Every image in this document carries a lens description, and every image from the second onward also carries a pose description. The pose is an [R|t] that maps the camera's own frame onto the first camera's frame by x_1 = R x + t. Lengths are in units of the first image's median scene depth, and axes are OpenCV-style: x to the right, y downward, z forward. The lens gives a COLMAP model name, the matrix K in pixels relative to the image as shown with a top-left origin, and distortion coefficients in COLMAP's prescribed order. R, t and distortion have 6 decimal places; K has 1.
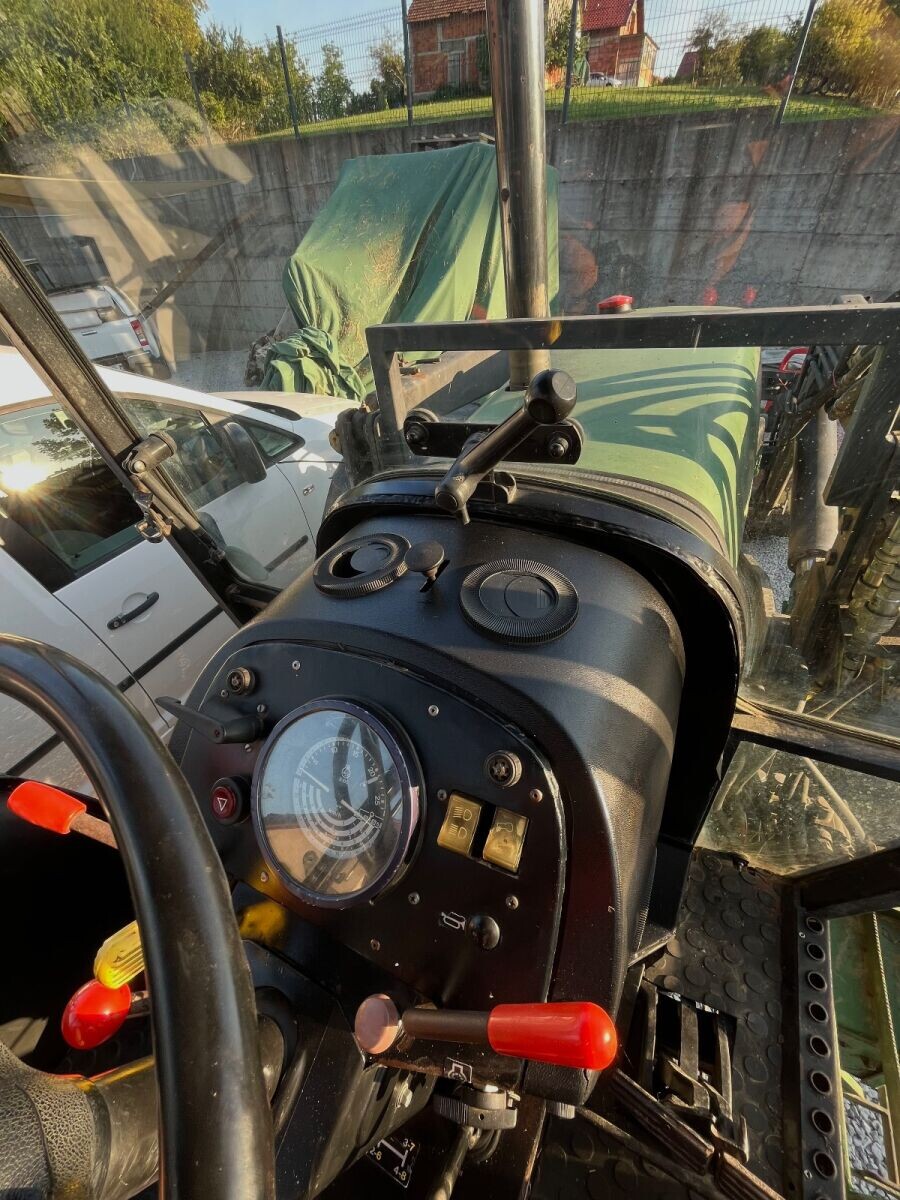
lens RADIAL K [[489.9, 0, 447.6], [0, 489.9, 598.9], [0, 0, 1]] dist [0.000722, 0.000431]
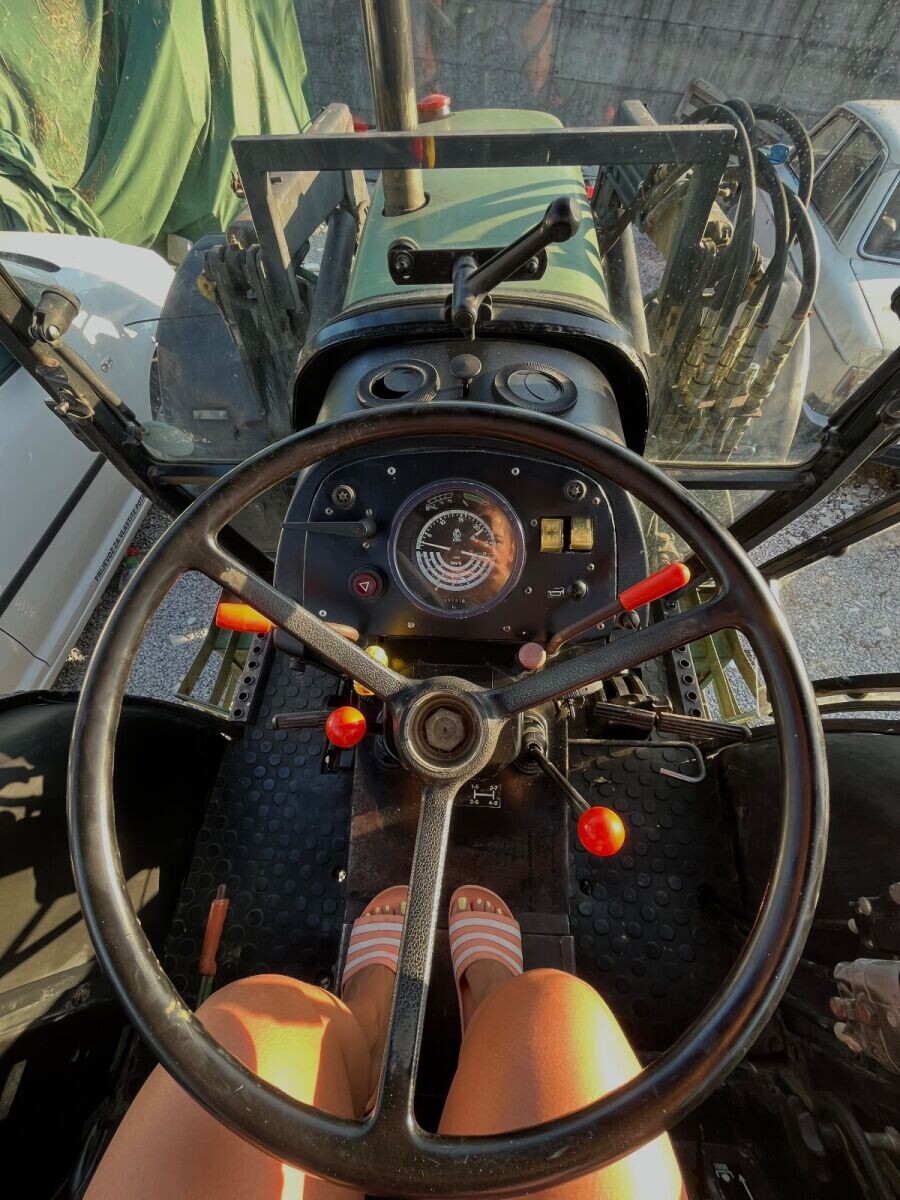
lens RADIAL K [[489.9, 0, 447.6], [0, 489.9, 598.9], [0, 0, 1]] dist [0.000722, 0.000431]
pose [[0.915169, -0.274083, 0.295541, -0.340643], [0.187521, 0.938556, 0.289738, 0.055841], [-0.356794, -0.209739, 0.910334, -0.154727]]
